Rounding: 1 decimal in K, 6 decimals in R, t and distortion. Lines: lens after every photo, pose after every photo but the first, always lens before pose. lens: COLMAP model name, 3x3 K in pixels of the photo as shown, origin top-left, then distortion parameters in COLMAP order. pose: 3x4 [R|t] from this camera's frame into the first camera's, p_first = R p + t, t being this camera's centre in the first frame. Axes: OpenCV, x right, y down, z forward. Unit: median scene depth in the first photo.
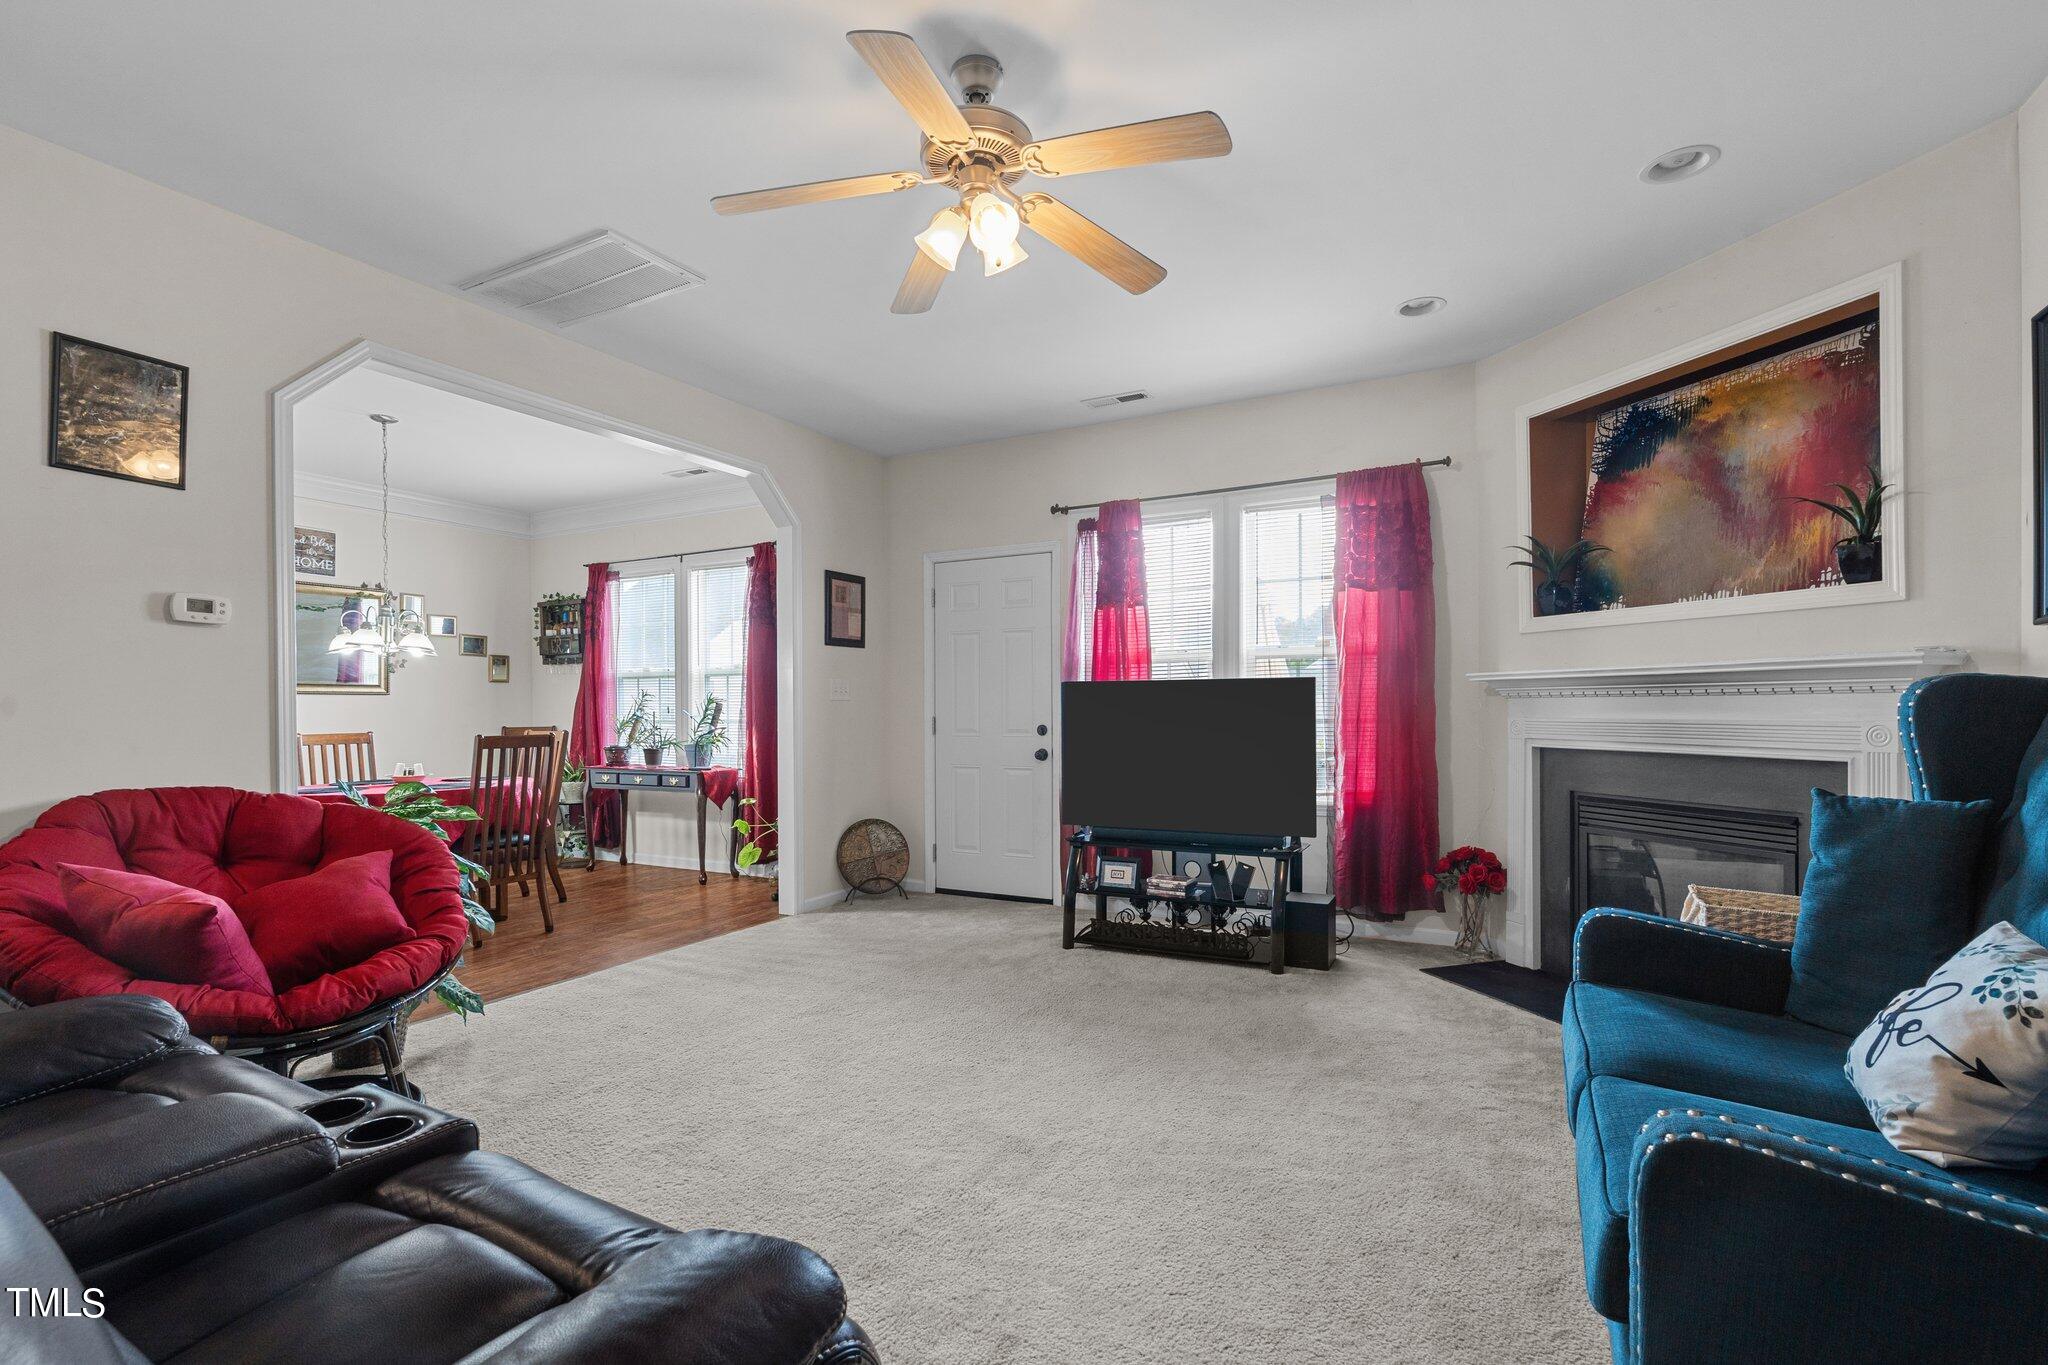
lens RADIAL K [[935.3, 0, 997.2], [0, 935.3, 695.4], [0, 0, 1]] dist [-0.005293, -0.000033]
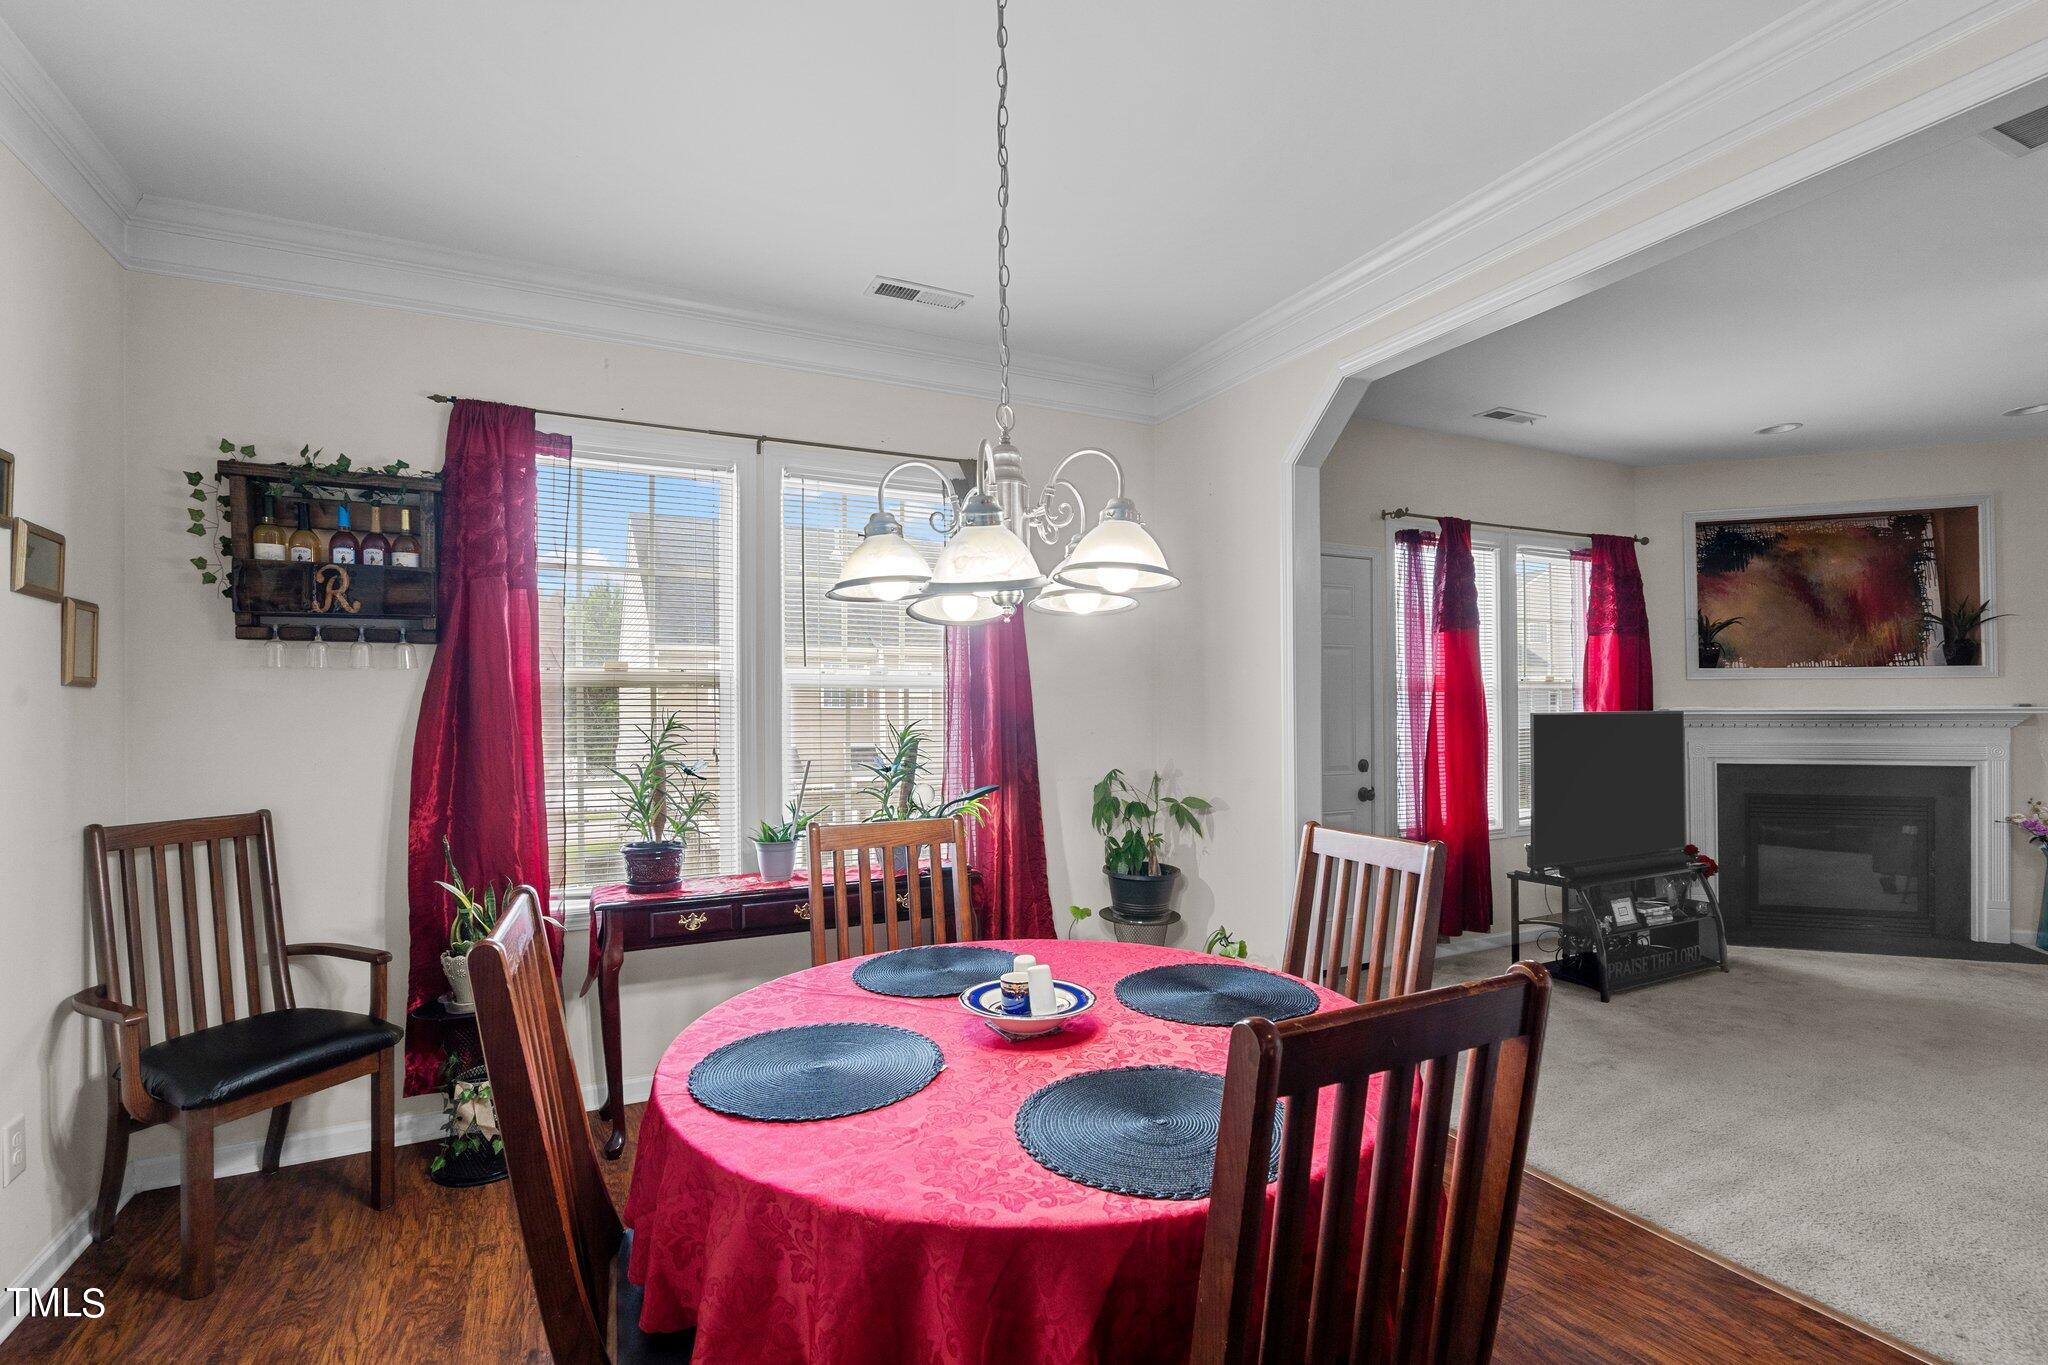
lens RADIAL K [[935.3, 0, 997.2], [0, 935.3, 695.4], [0, 0, 1]] dist [-0.005293, -0.000033]
pose [[0.582120, 0.017986, 0.812904, -0.923756], [-0.007899, 0.999833, -0.016465, -0.011266], [-0.813064, 0.003163, 0.582165, 0.852629]]
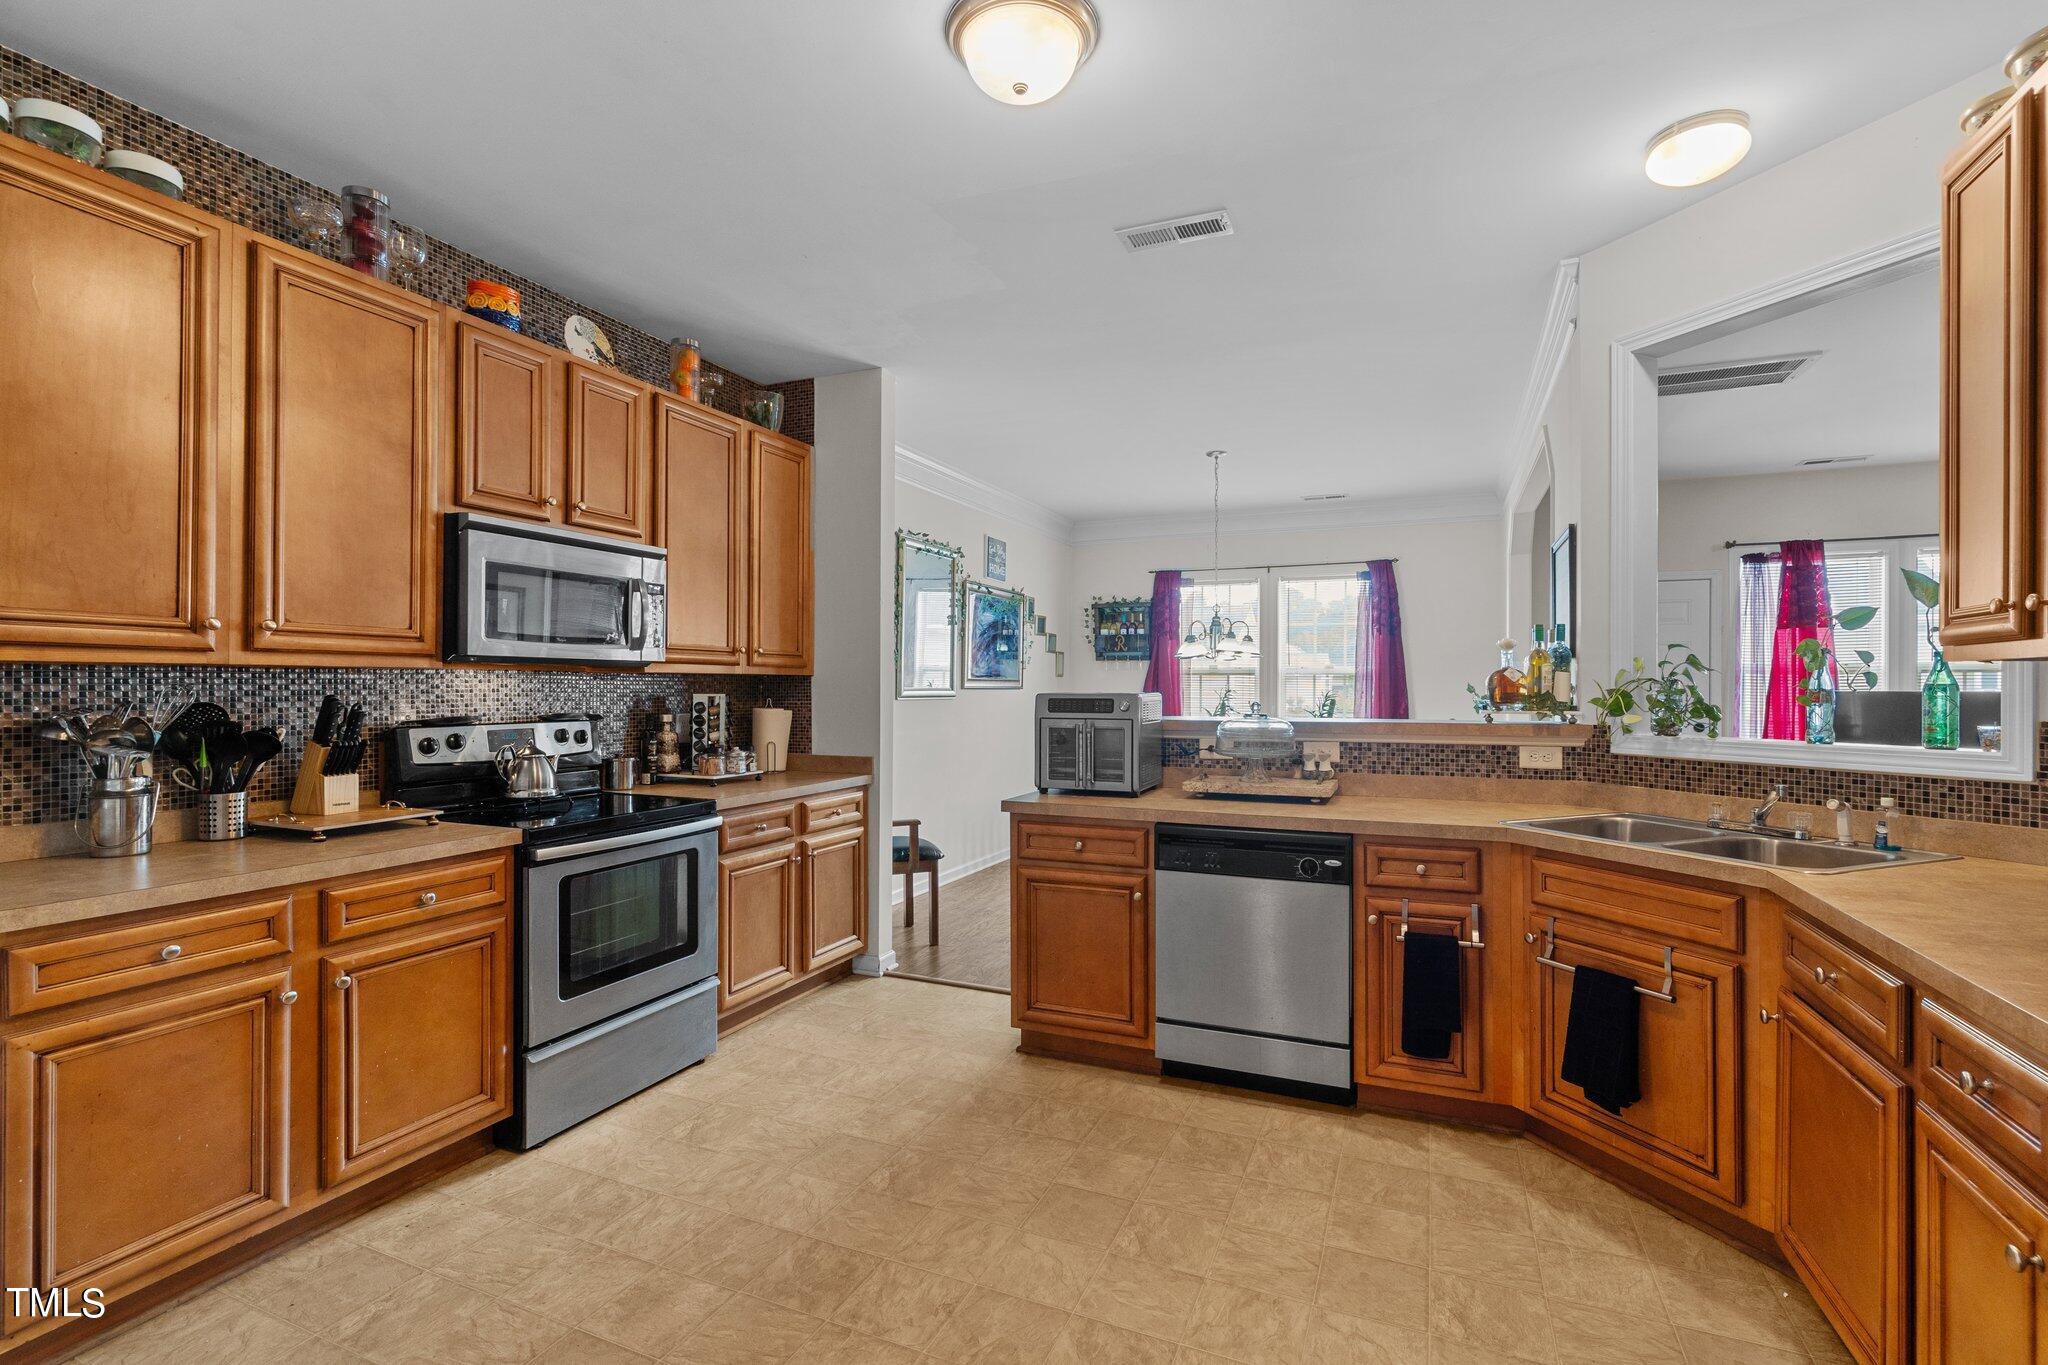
lens RADIAL K [[935.3, 0, 997.2], [0, 935.3, 695.4], [0, 0, 1]] dist [-0.005293, -0.000033]
pose [[0.997496, 0.008917, 0.070159, -1.040651], [-0.010283, 0.999764, 0.019135, -0.016362], [-0.069972, -0.019809, 0.997352, -0.160224]]
